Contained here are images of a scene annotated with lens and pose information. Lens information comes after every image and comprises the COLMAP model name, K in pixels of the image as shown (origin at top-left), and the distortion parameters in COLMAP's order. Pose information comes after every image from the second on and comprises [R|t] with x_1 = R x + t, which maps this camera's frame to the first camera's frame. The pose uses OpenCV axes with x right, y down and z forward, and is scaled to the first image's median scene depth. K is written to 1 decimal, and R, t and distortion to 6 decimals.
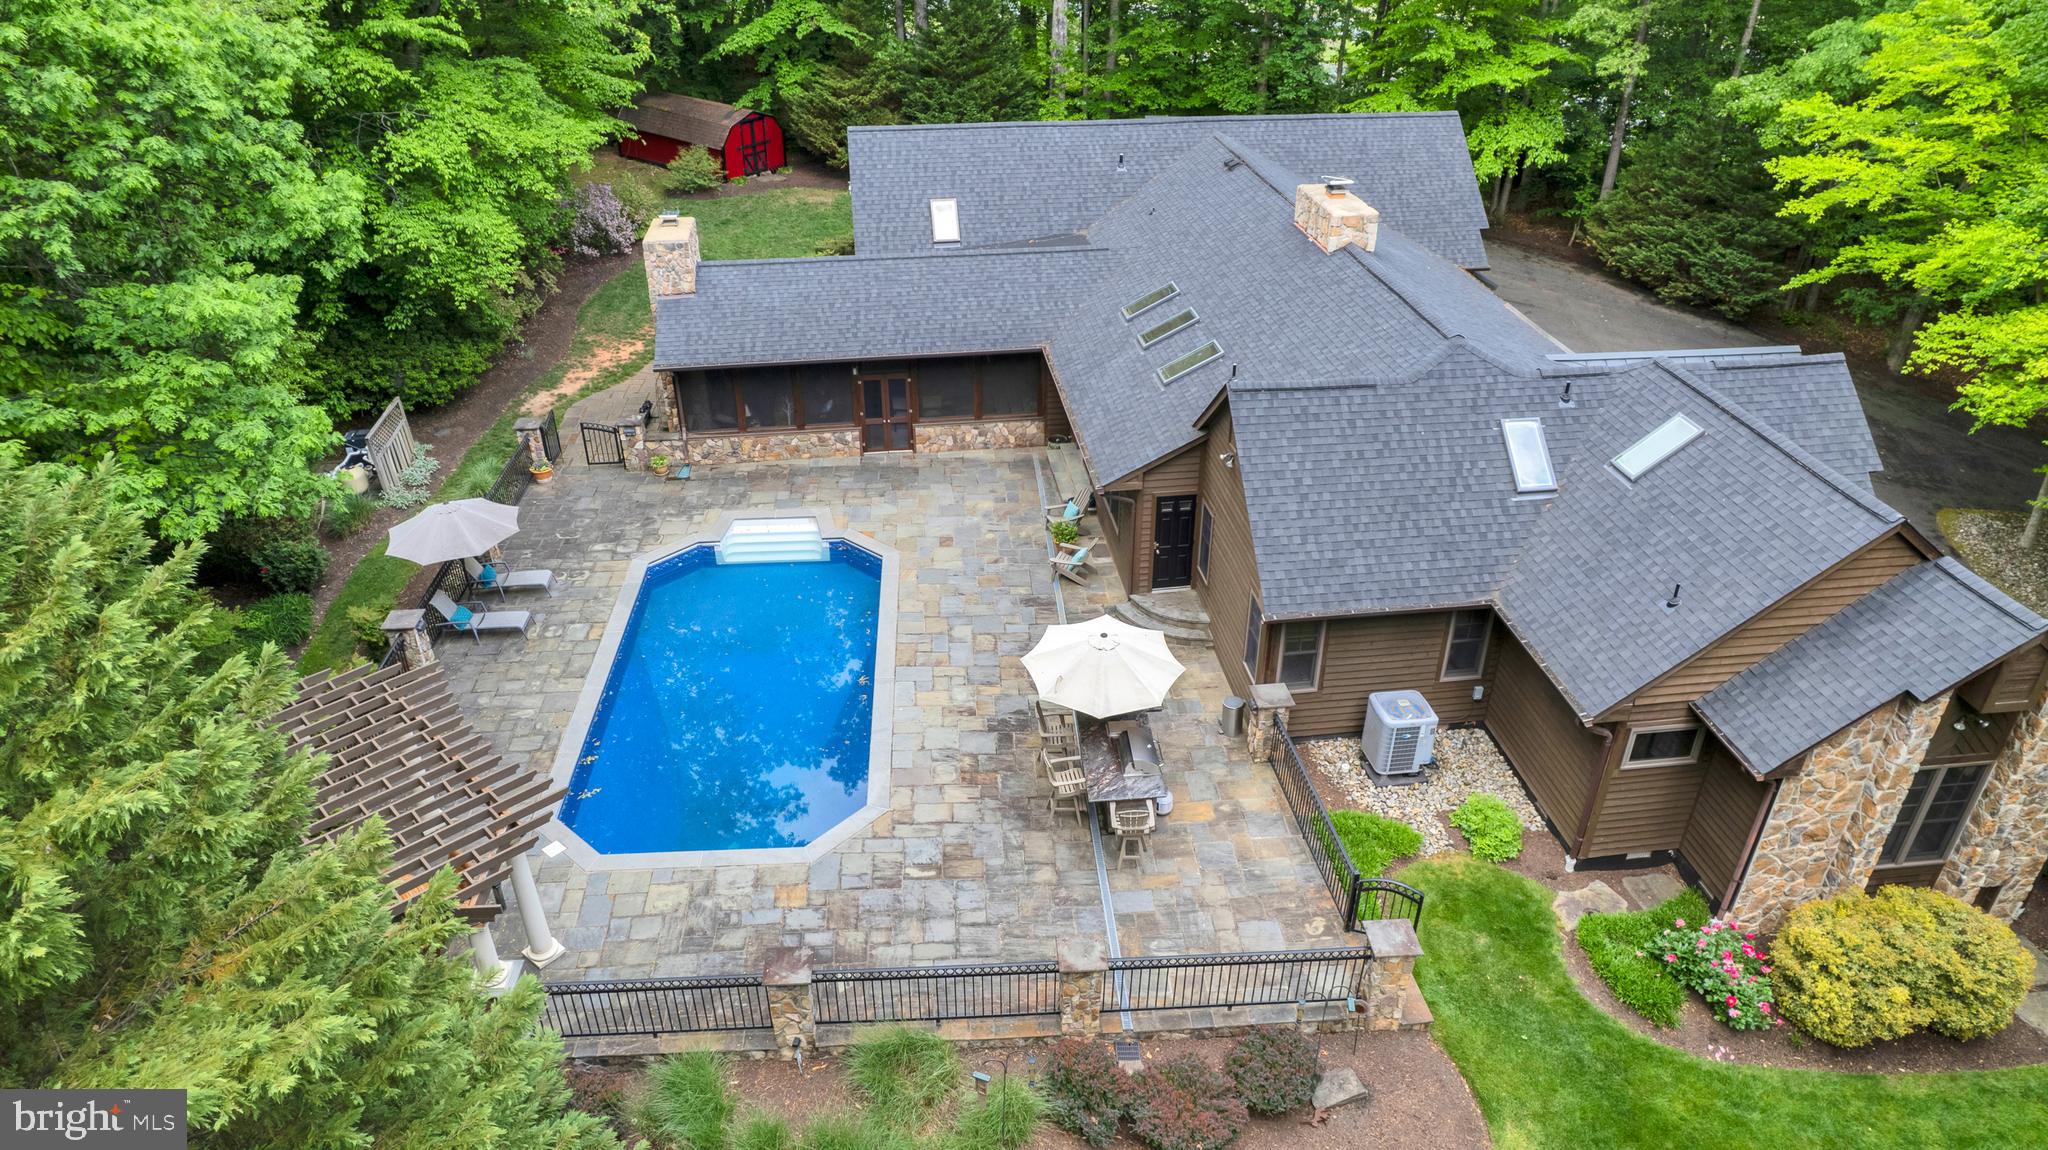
lens RADIAL K [[1293.9, 0, 1038.3], [0, 1293.9, 582.1], [0, 0, 1]] dist [-0.076489, 0.068207]
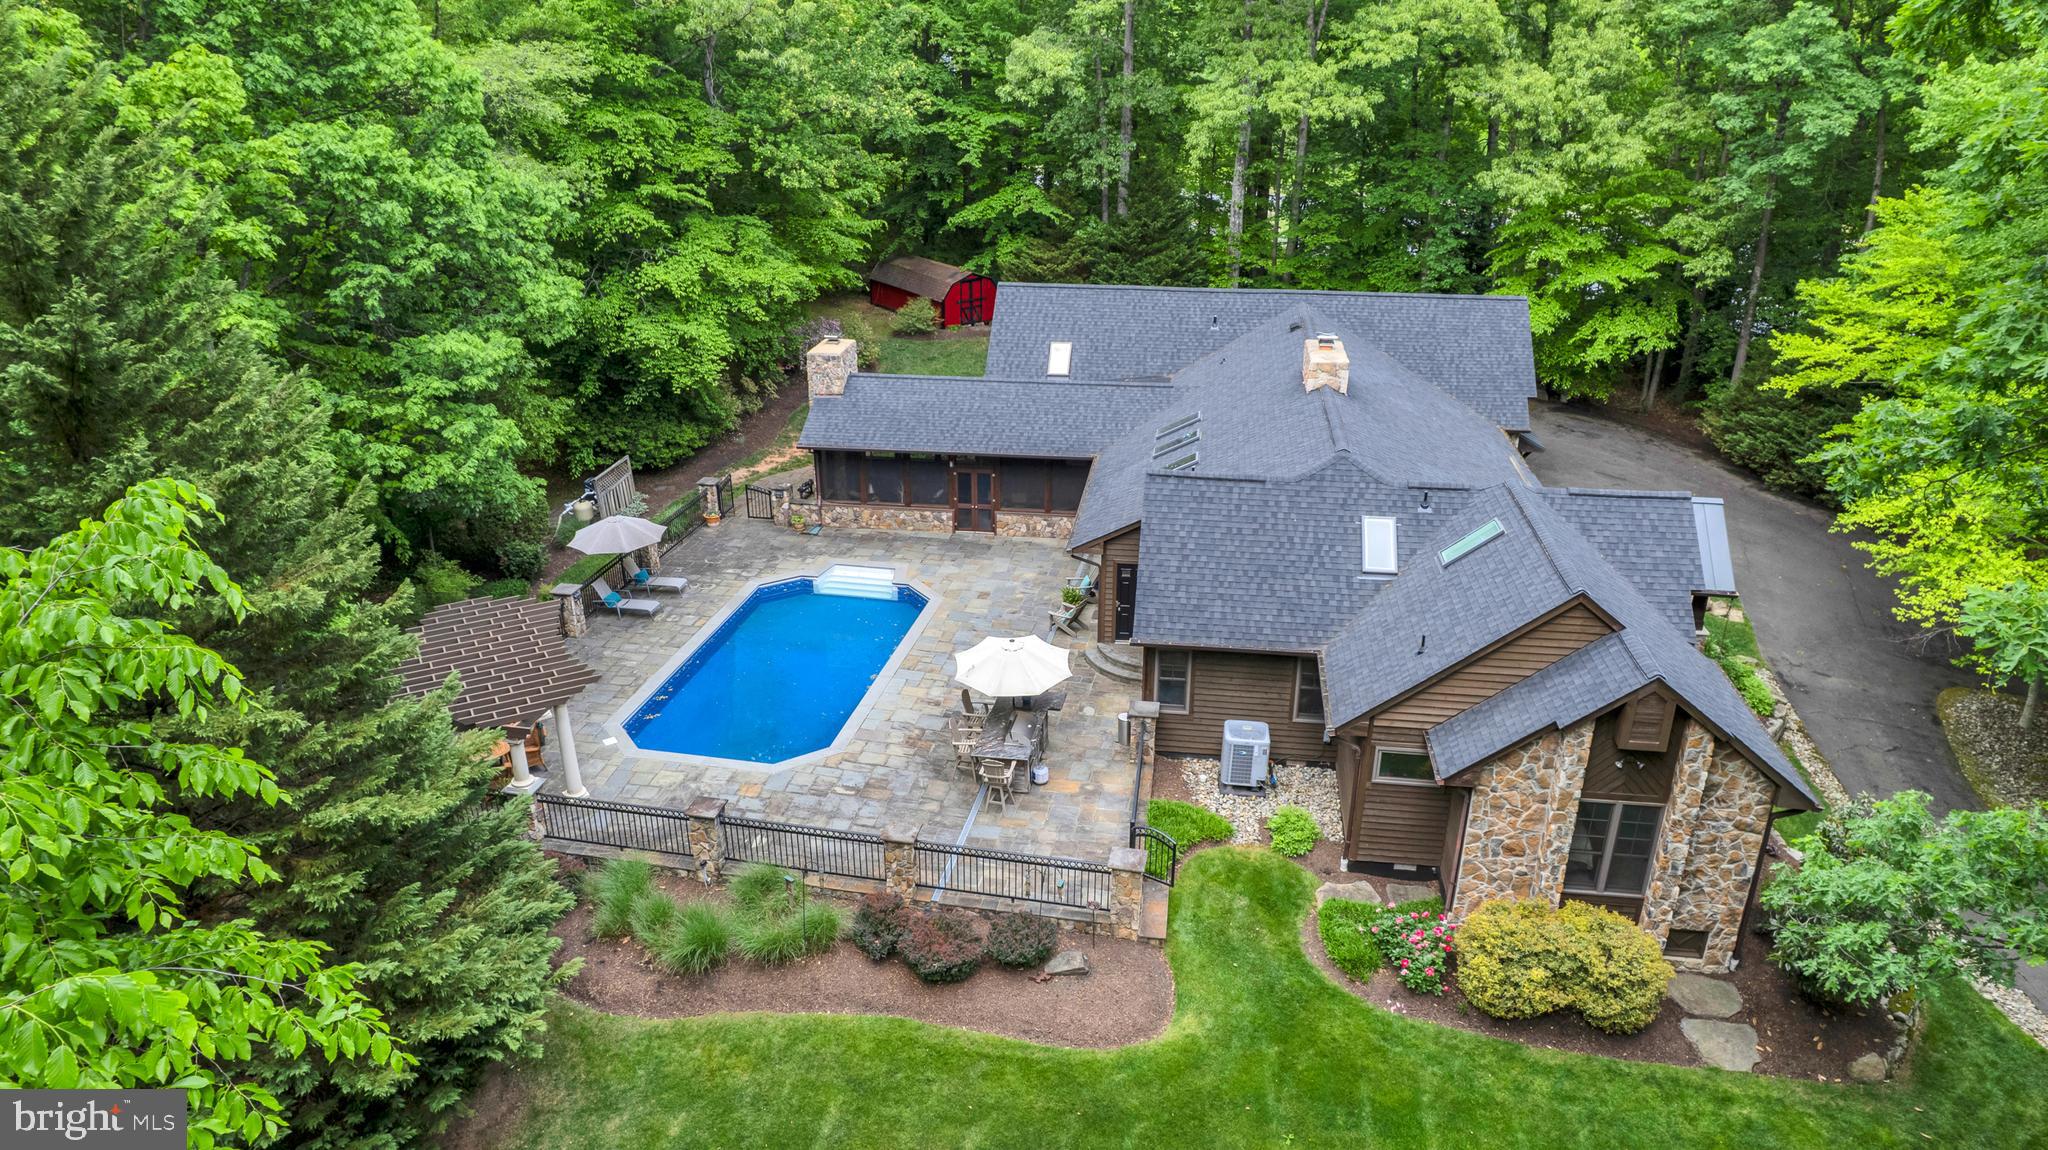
lens RADIAL K [[1257.9, 0, 1024.0], [0, 1257.9, 575.0], [0, 0, 1]] dist [-0.049689, -0.001462]
pose [[0.966756, 0.103472, -0.233830, 0.318170], [-0.133675, 0.984069, -0.117212, 0.110741], [0.217977, 0.144573, 0.965186, -0.226188]]
